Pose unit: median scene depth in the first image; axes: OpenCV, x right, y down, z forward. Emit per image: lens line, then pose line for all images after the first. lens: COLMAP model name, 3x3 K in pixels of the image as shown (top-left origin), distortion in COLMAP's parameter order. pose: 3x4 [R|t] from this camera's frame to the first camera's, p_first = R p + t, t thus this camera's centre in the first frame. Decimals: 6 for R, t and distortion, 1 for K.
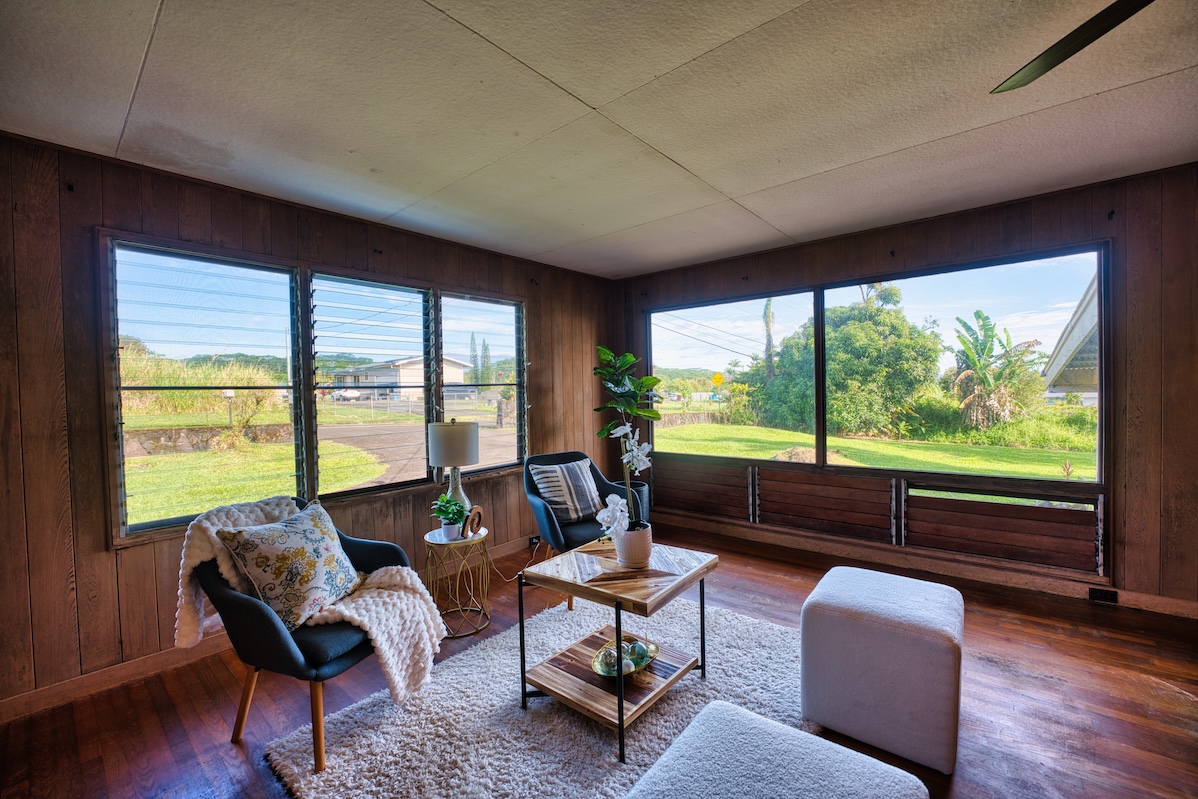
lens RADIAL K [[487.7, 0, 600.1], [0, 487.7, 403.4], [0, 0, 1]] dist [-0.019499, 0.000166]
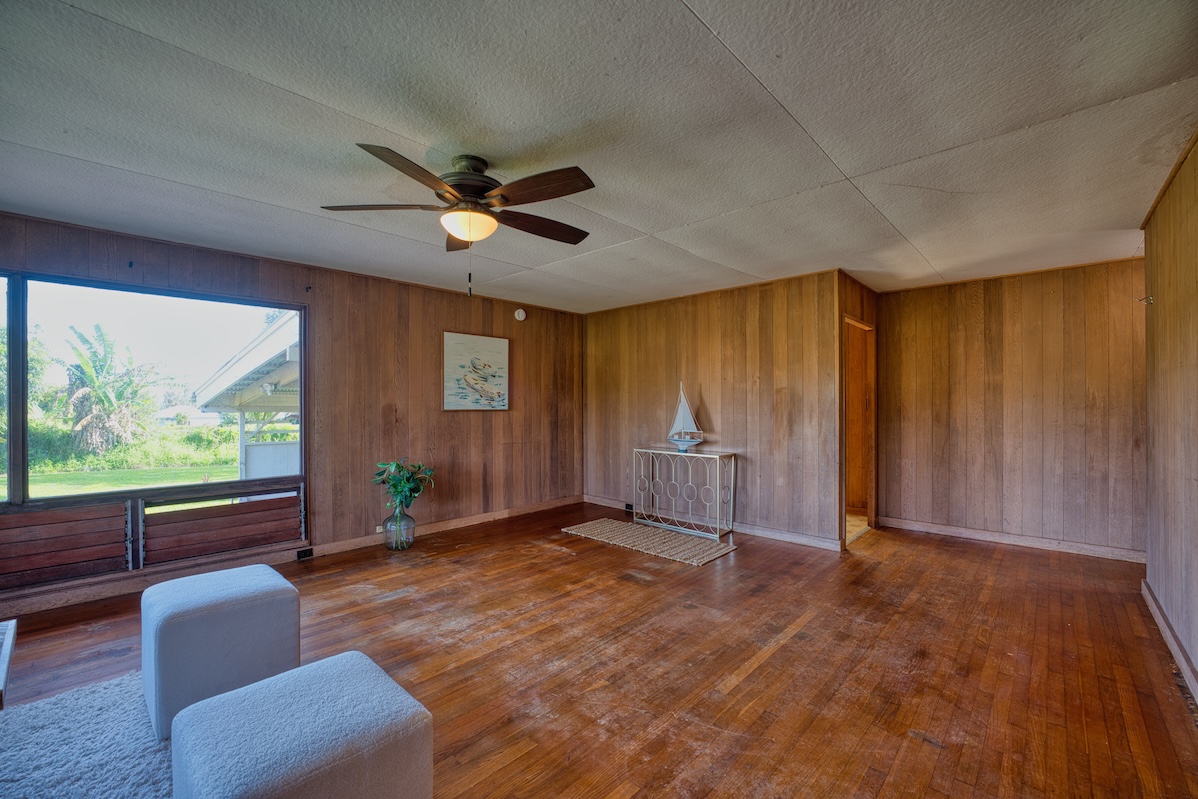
lens RADIAL K [[487.7, 0, 599.4], [0, 487.7, 402.6], [0, 0, 1]] dist [-0.019499, 0.000166]
pose [[0.055448, 0.026842, 0.998101, -0.279521], [0.019753, 0.999413, -0.027974, 0.009127], [-0.998266, 0.021266, 0.054886, 0.029037]]
